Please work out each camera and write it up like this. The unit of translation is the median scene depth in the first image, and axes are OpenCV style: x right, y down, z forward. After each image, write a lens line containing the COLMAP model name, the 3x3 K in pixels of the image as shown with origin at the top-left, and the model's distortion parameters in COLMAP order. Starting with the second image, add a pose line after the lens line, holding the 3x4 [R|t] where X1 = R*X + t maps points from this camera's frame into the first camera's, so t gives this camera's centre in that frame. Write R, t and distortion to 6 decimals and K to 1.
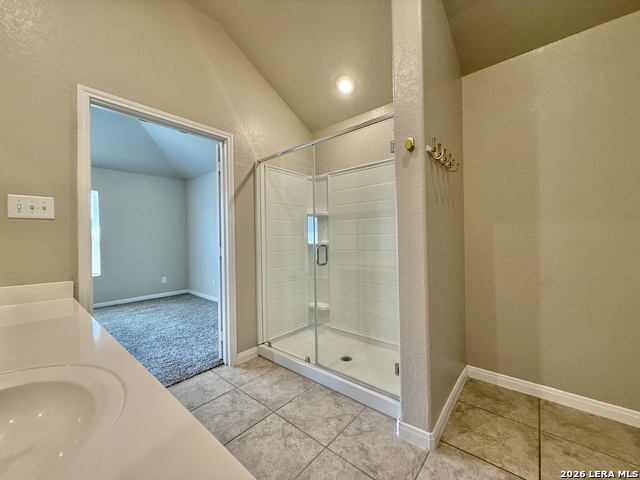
lens RADIAL K [[256.2, 0, 317.8], [0, 256.2, 241.8], [0, 0, 1]] dist [0.001523, -0.000290]
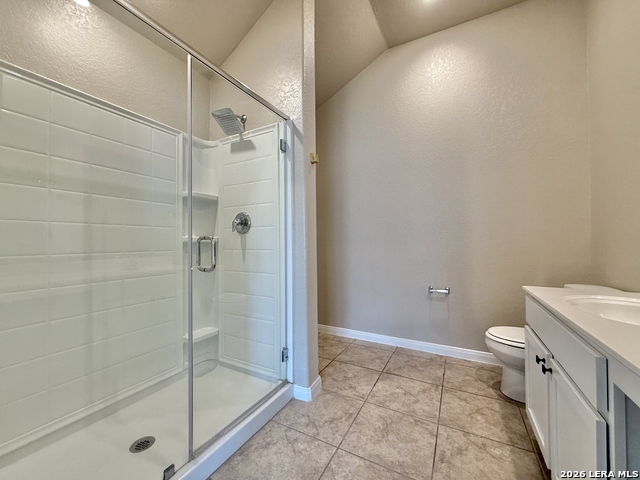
lens RADIAL K [[256.2, 0, 319.5], [0, 256.2, 239.3], [0, 0, 1]] dist [0.001523, -0.000290]
pose [[-0.208854, 0.029743, 0.977494, -0.737223], [0.016101, 0.999507, -0.026972, 0.042824], [-0.977814, 0.010105, -0.209230, 1.023694]]
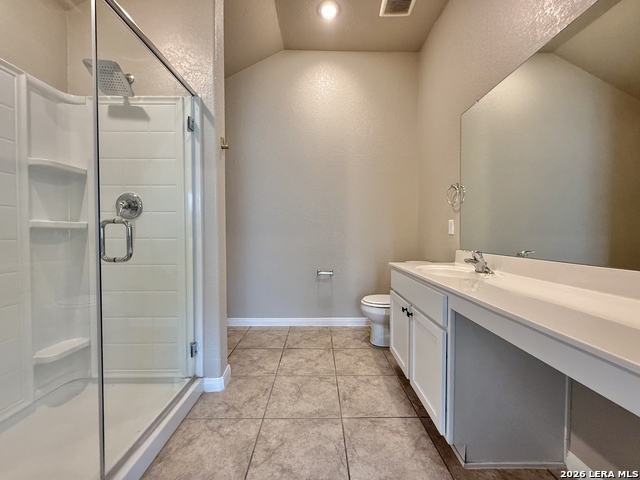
lens RADIAL K [[256.2, 0, 320.6], [0, 256.2, 239.5], [0, 0, 1]] dist [0.001523, -0.000290]
pose [[-0.657802, 0.000827, 0.753191, -0.732213], [0.015856, 0.999793, 0.012750, 0.056396], [-0.753024, 0.020329, -0.657679, 1.213261]]
